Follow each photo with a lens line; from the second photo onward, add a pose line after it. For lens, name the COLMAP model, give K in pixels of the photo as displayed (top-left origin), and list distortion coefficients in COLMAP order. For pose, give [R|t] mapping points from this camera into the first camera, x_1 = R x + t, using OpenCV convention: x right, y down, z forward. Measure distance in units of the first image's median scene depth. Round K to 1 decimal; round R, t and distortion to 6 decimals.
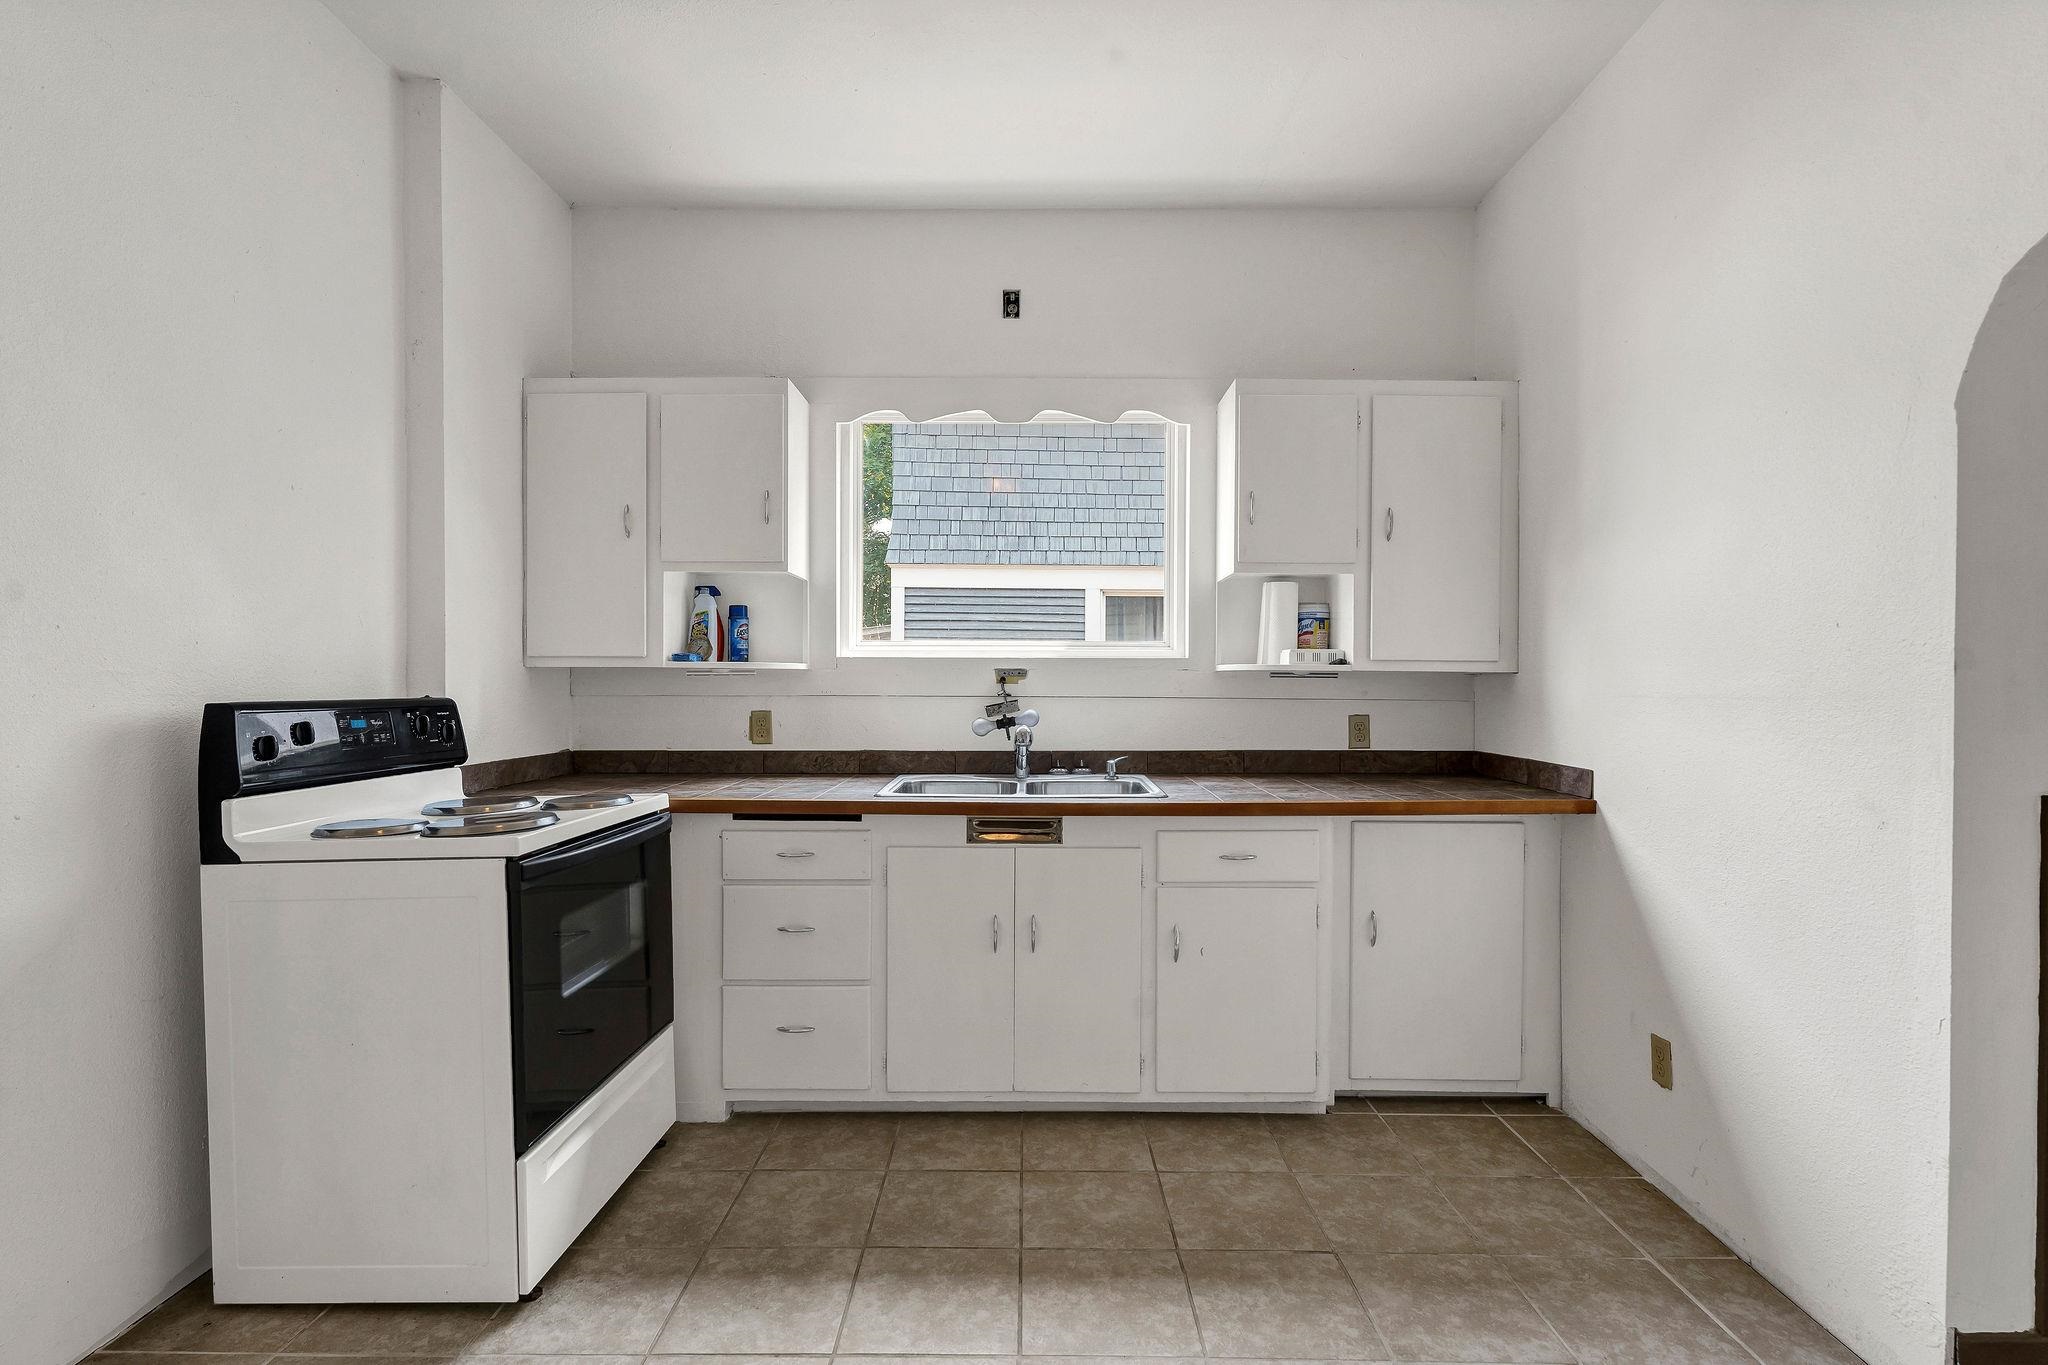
lens RADIAL K [[978.8, 0, 1034.1], [0, 978.8, 684.3], [0, 0, 1]] dist [0.001148, 0.000082]
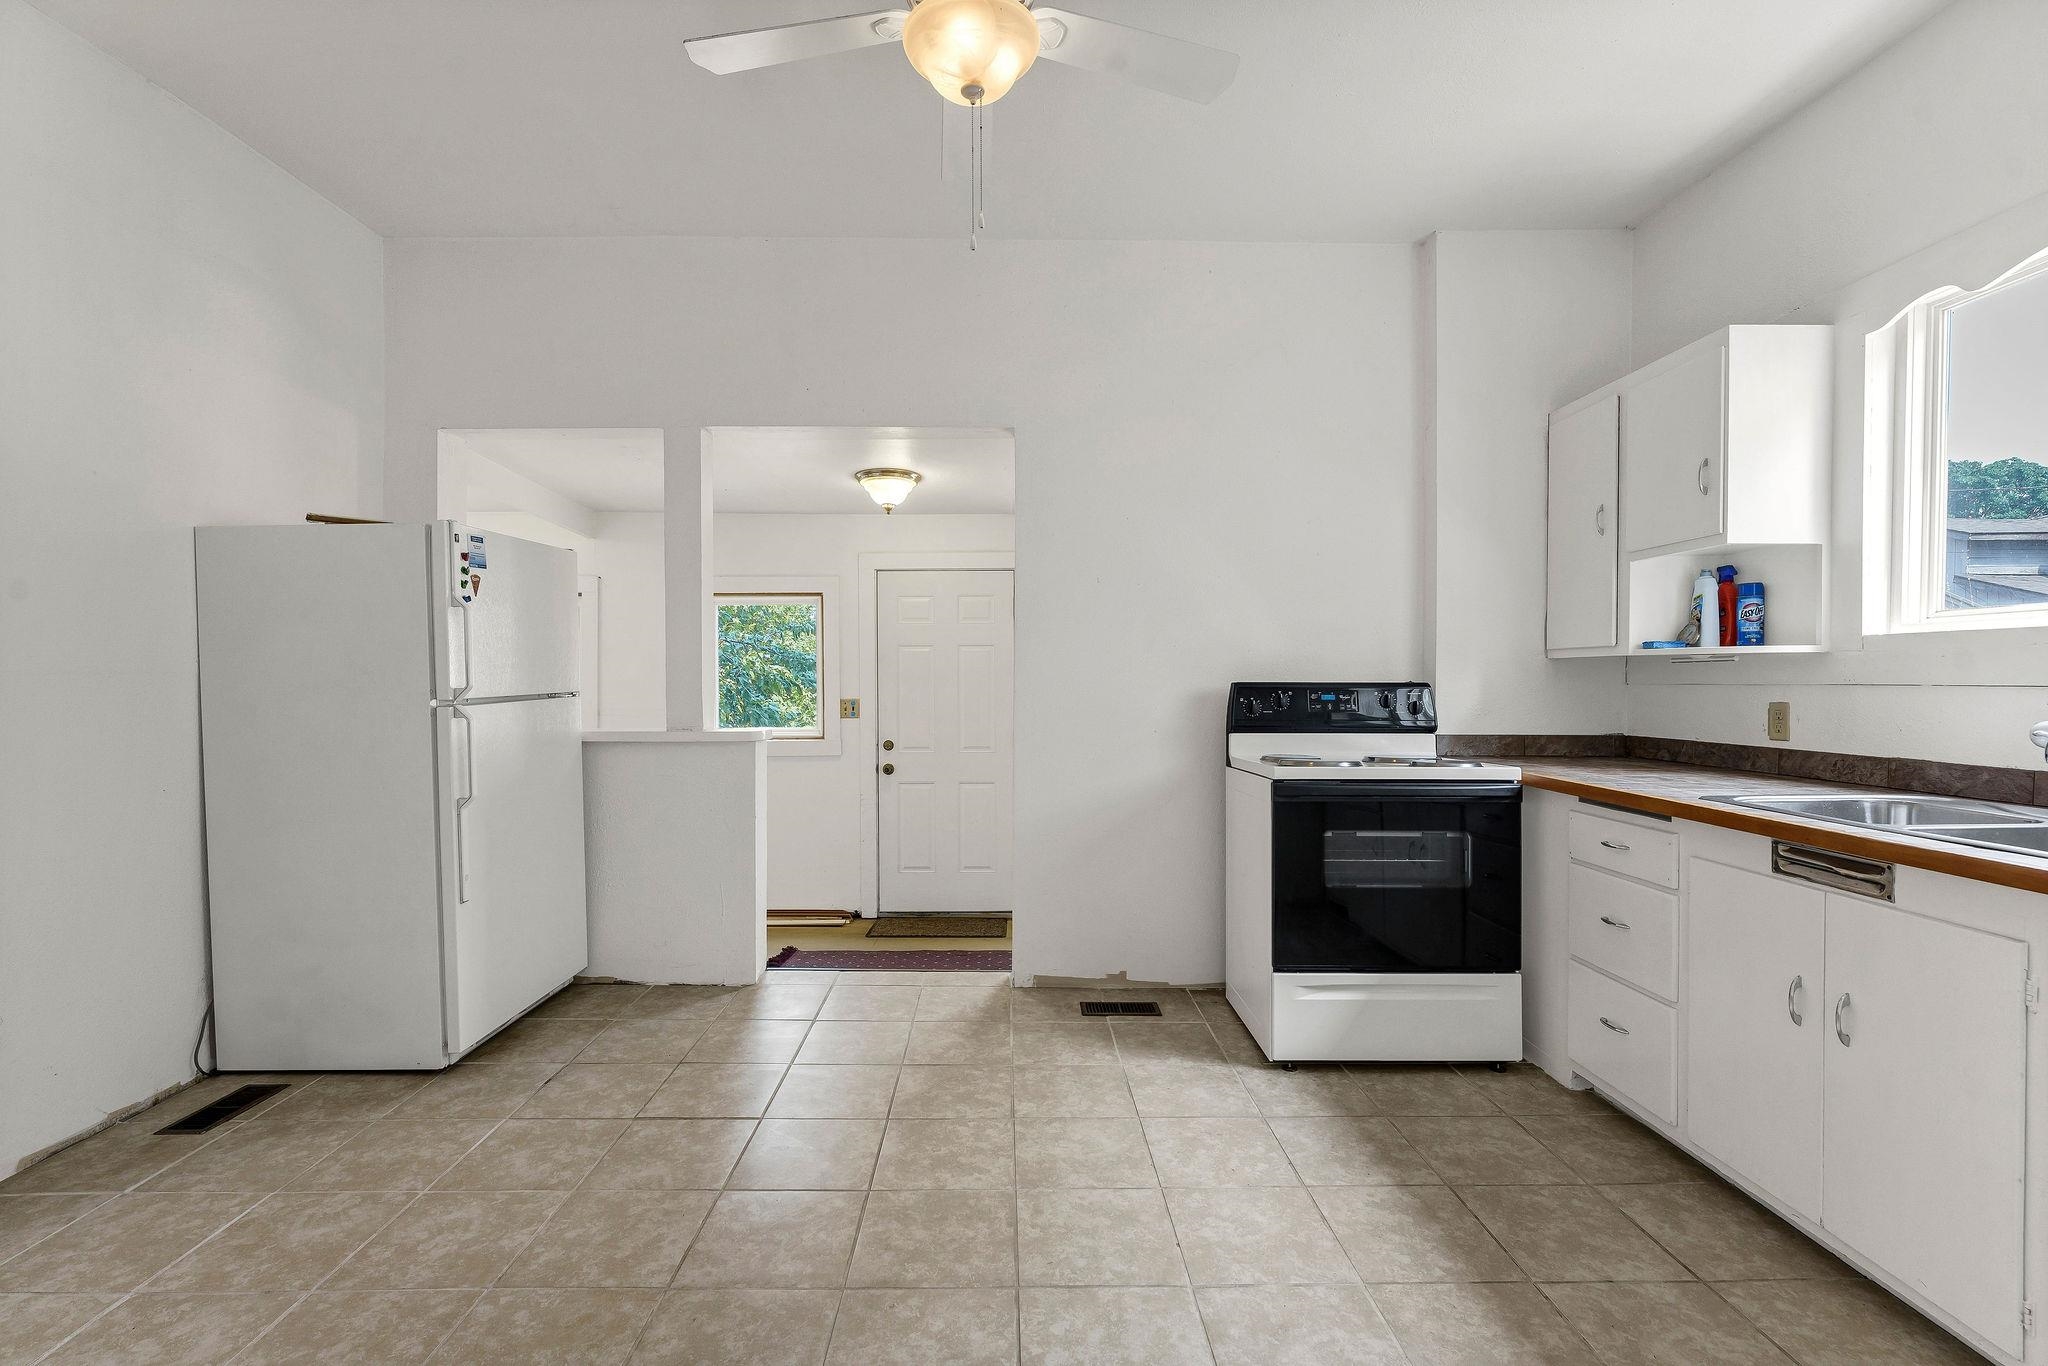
lens RADIAL K [[932.9, 0, 1027.4], [0, 932.9, 692.9], [0, 0, 1]] dist [0.002181, -0.000618]
pose [[0.008239, 0.011430, -0.999901, 0.662637], [-0.001515, 0.999934, 0.011418, 0.012994], [0.999965, 0.001421, 0.008256, 0.405878]]
